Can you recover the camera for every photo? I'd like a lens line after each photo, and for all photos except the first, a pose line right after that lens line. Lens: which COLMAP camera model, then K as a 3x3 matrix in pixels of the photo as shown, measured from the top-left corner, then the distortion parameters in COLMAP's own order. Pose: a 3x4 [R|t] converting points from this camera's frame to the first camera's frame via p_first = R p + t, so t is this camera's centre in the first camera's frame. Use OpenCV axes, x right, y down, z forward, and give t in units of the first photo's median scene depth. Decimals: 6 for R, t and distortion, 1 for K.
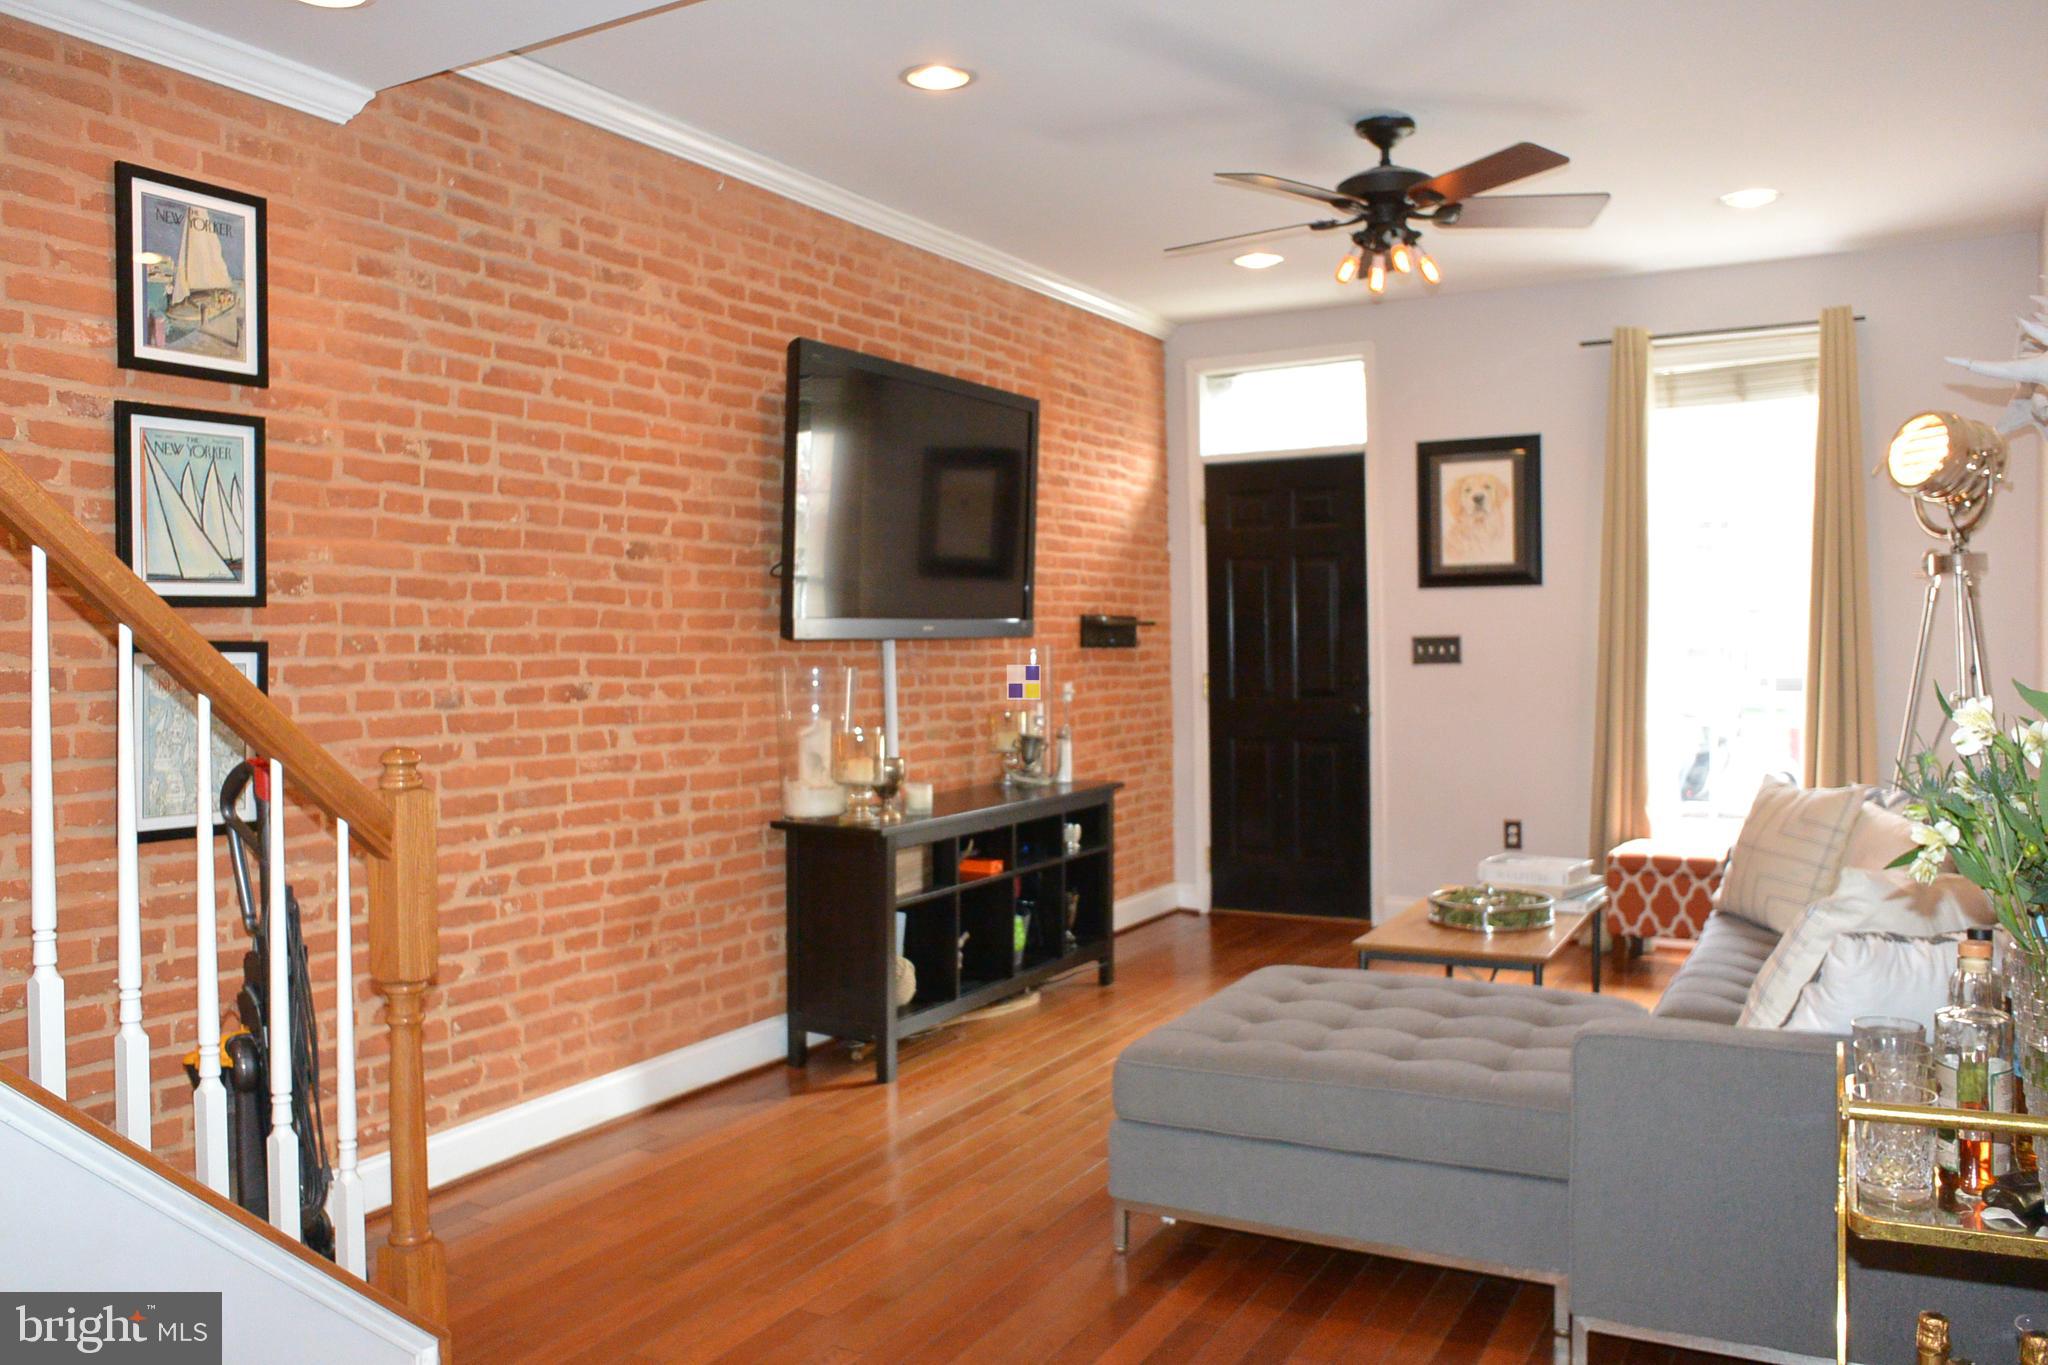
lens RADIAL K [[1599.2, 0, 1020.9], [0, 1599.2, 676.1], [0, 0, 1]] dist [-0.091001, 0.064737]
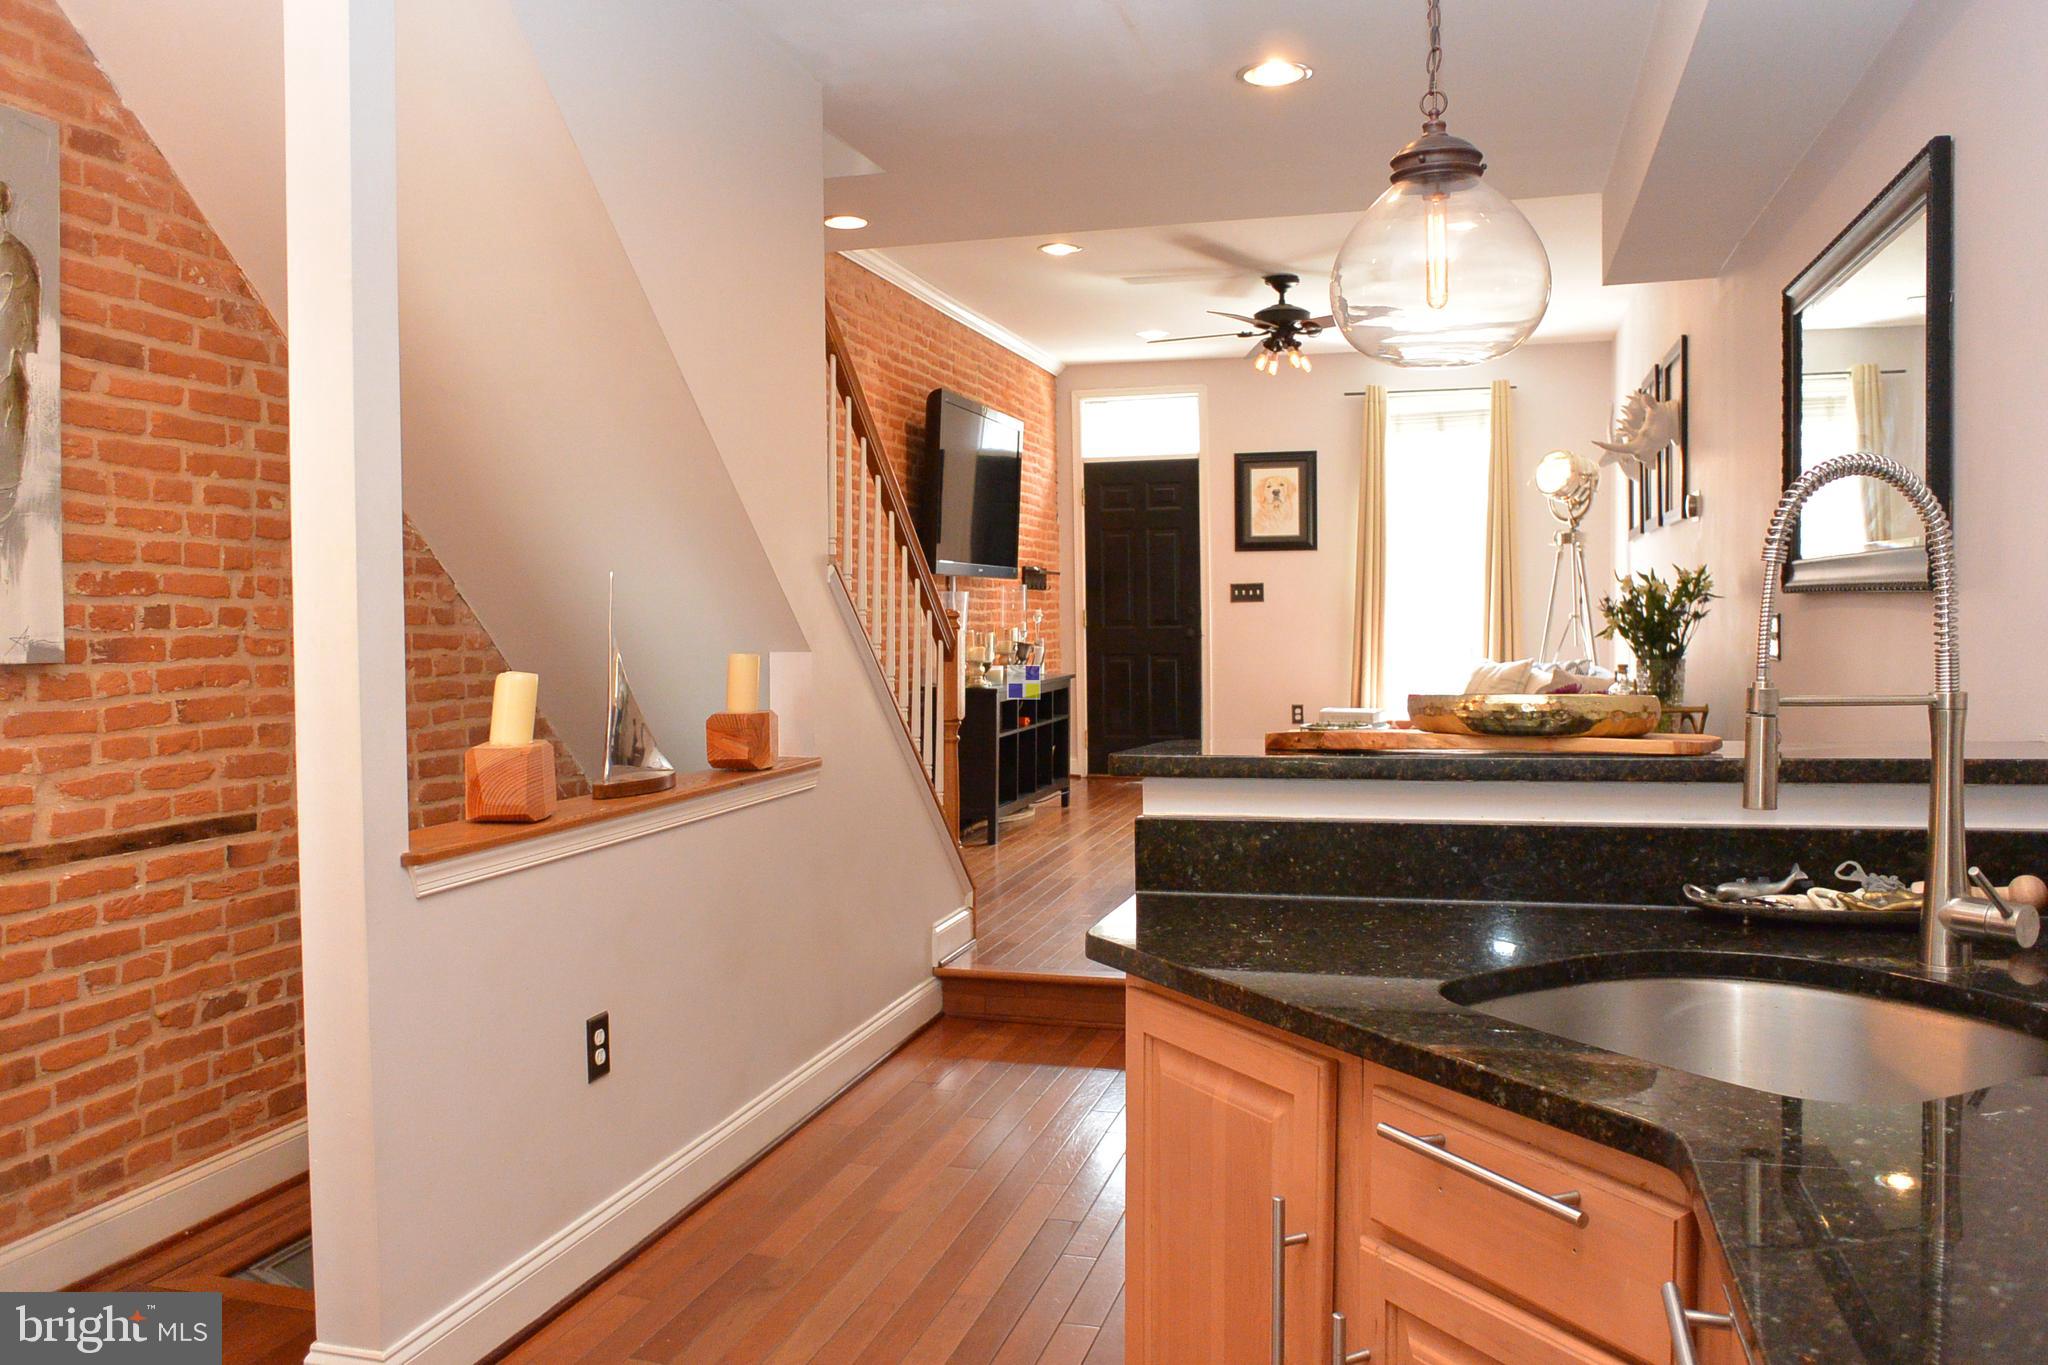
lens RADIAL K [[1599.2, 0, 1020.9], [0, 1599.2, 676.1], [0, 0, 1]] dist [-0.091001, 0.064737]
pose [[0.971674, -0.005837, 0.236253, -0.327527], [0.002283, 0.999880, 0.015314, 0.042058], [-0.236314, -0.014341, 0.971571, -0.448658]]
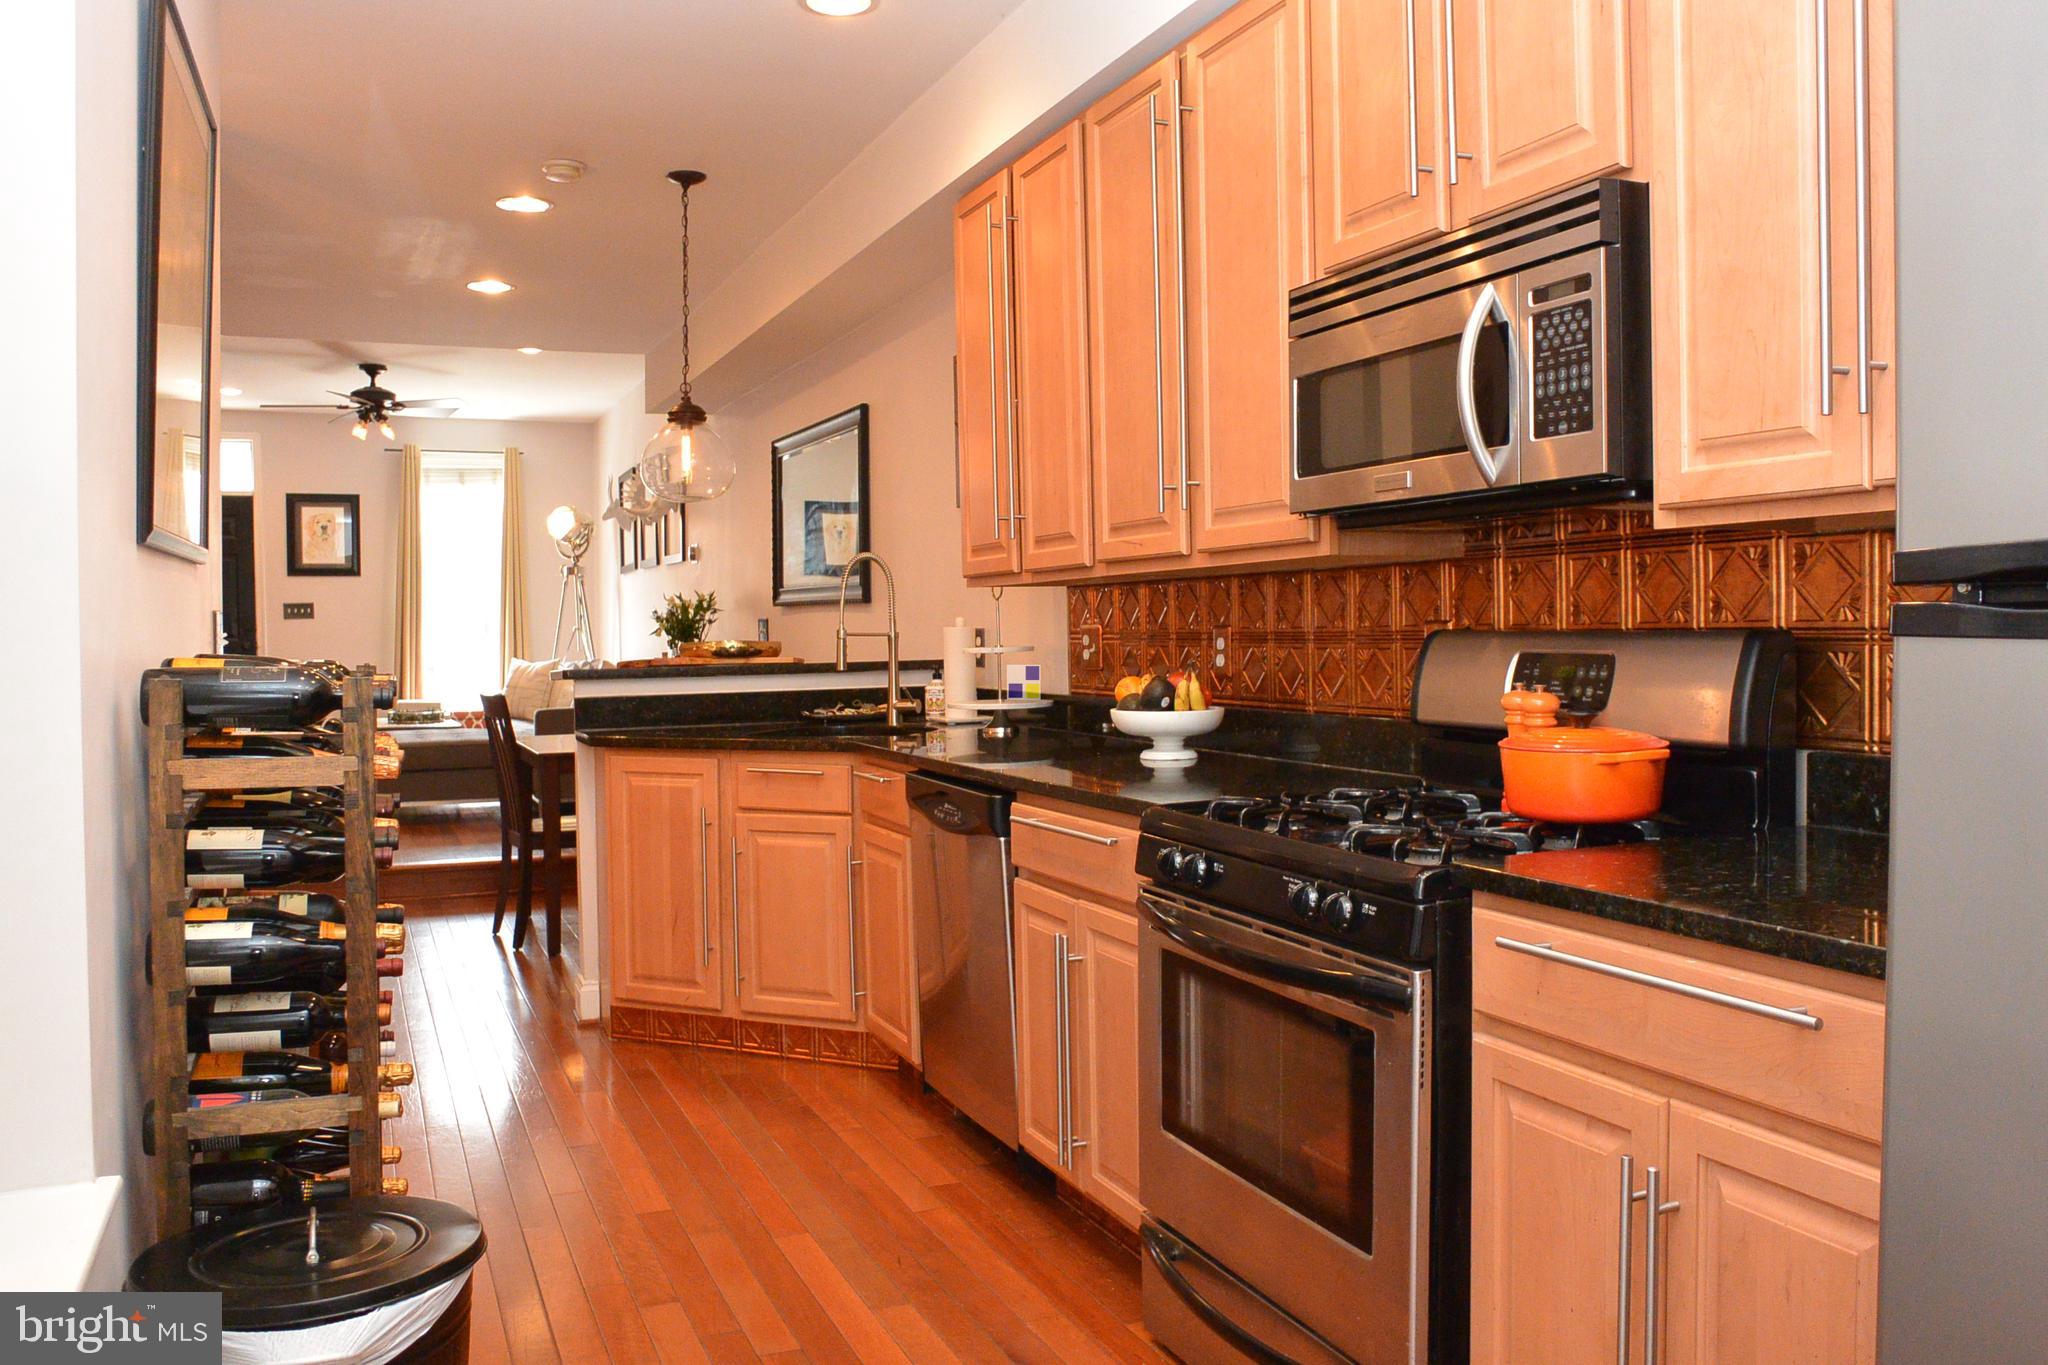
lens RADIAL K [[1599.2, 0, 1020.9], [0, 1599.2, 676.1], [0, 0, 1]] dist [-0.091001, 0.064737]
pose [[0.602049, -0.016878, 0.798281, -0.713223], [0.020116, 0.999780, 0.005968, 0.067354], [-0.798206, 0.012465, 0.602256, -0.762973]]
